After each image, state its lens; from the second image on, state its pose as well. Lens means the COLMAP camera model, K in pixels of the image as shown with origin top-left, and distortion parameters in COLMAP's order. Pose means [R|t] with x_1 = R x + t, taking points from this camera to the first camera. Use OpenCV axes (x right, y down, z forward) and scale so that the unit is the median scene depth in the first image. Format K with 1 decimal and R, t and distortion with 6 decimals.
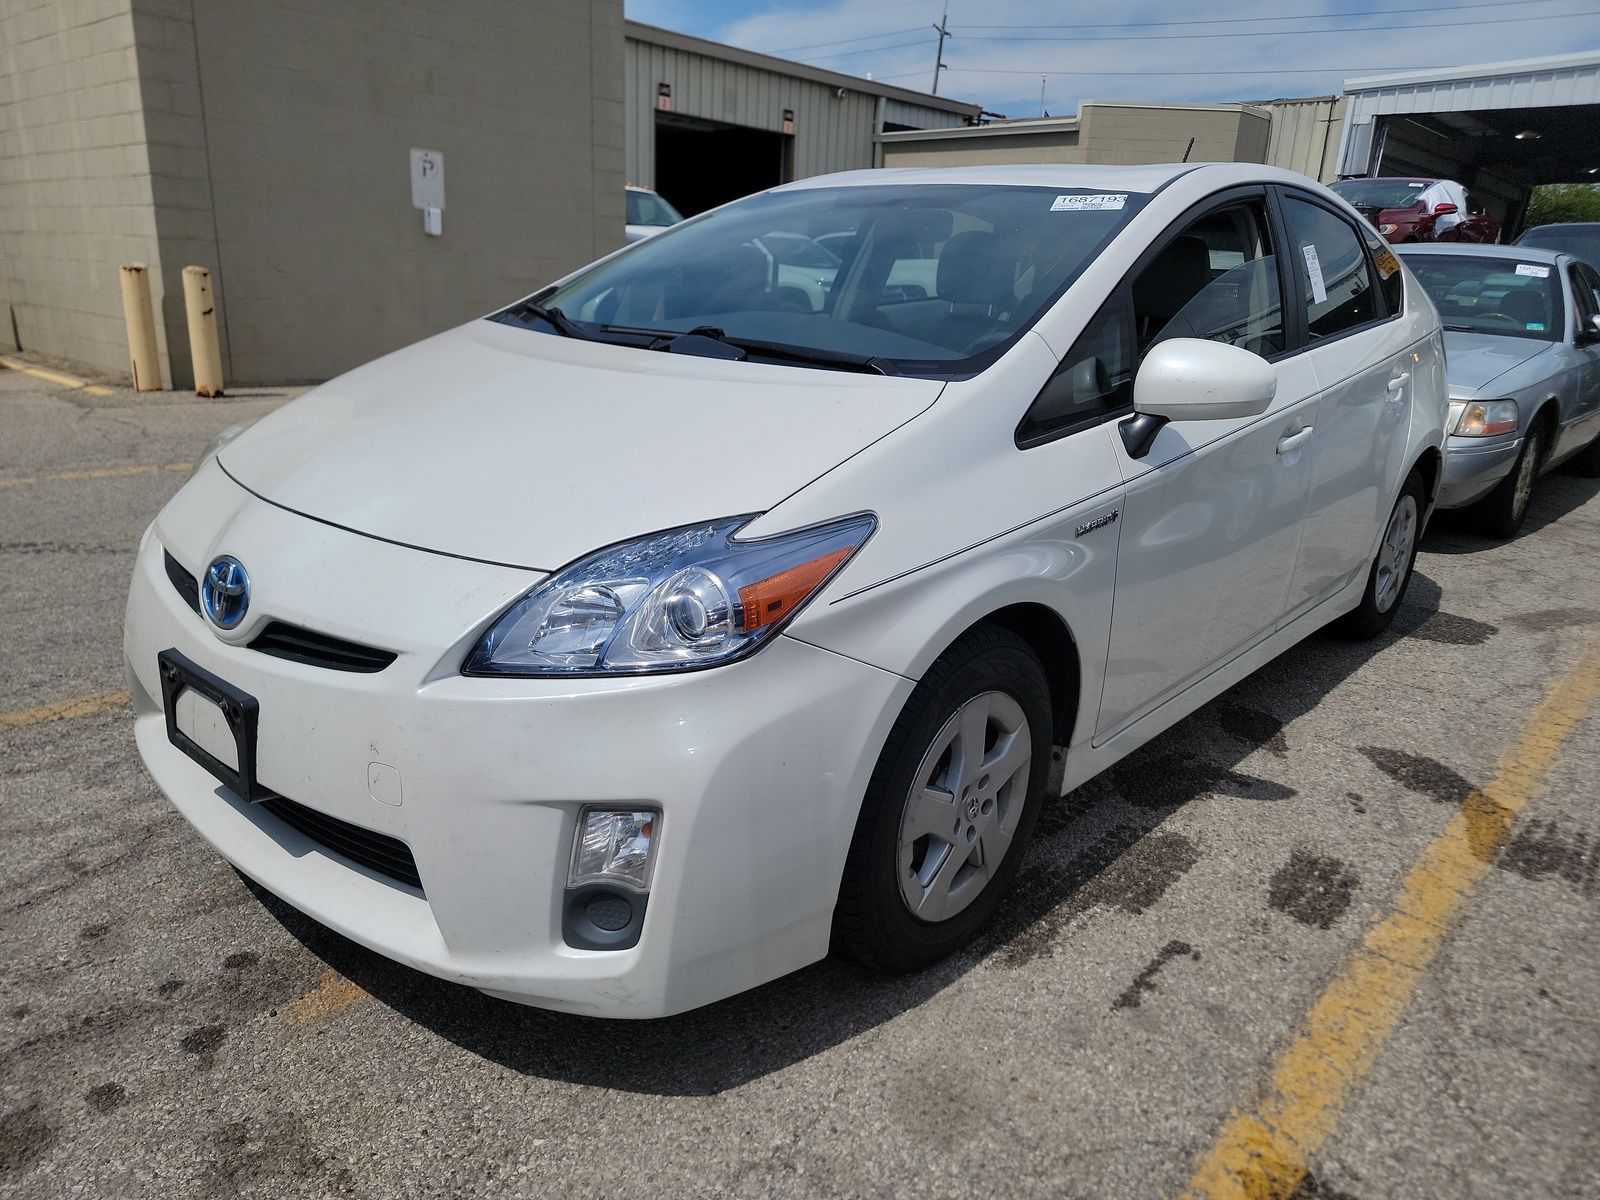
lens RADIAL K [[1127.3, 0, 797.0], [0, 1127.3, 600.6], [0, 0, 1]] dist [0.065542, -0.057241]
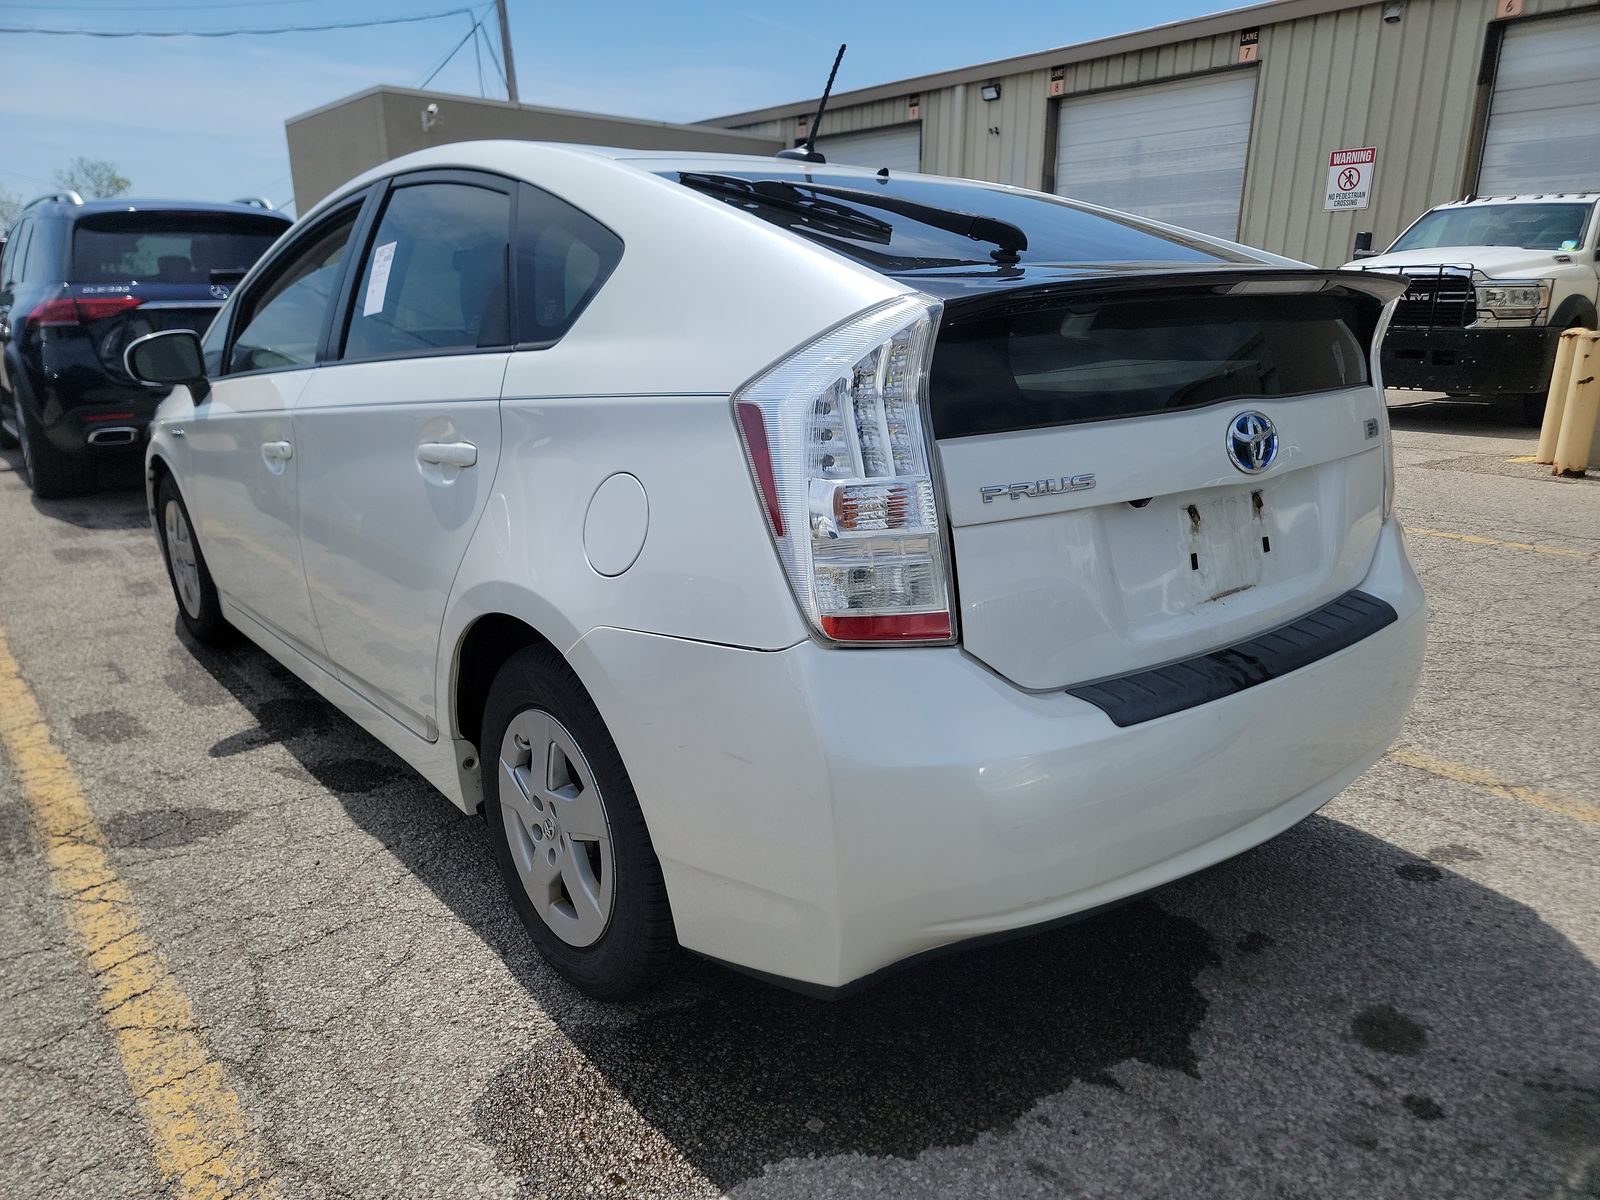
lens RADIAL K [[1117.9, 0, 803.6], [0, 1117.9, 630.8], [0, 0, 1]] dist [0.060378, -0.036419]
pose [[-0.169292, 0.237752, -0.956459, 1.410549], [-0.287001, 0.916516, 0.278621, -0.429575], [0.942852, 0.321673, -0.086924, 1.647670]]
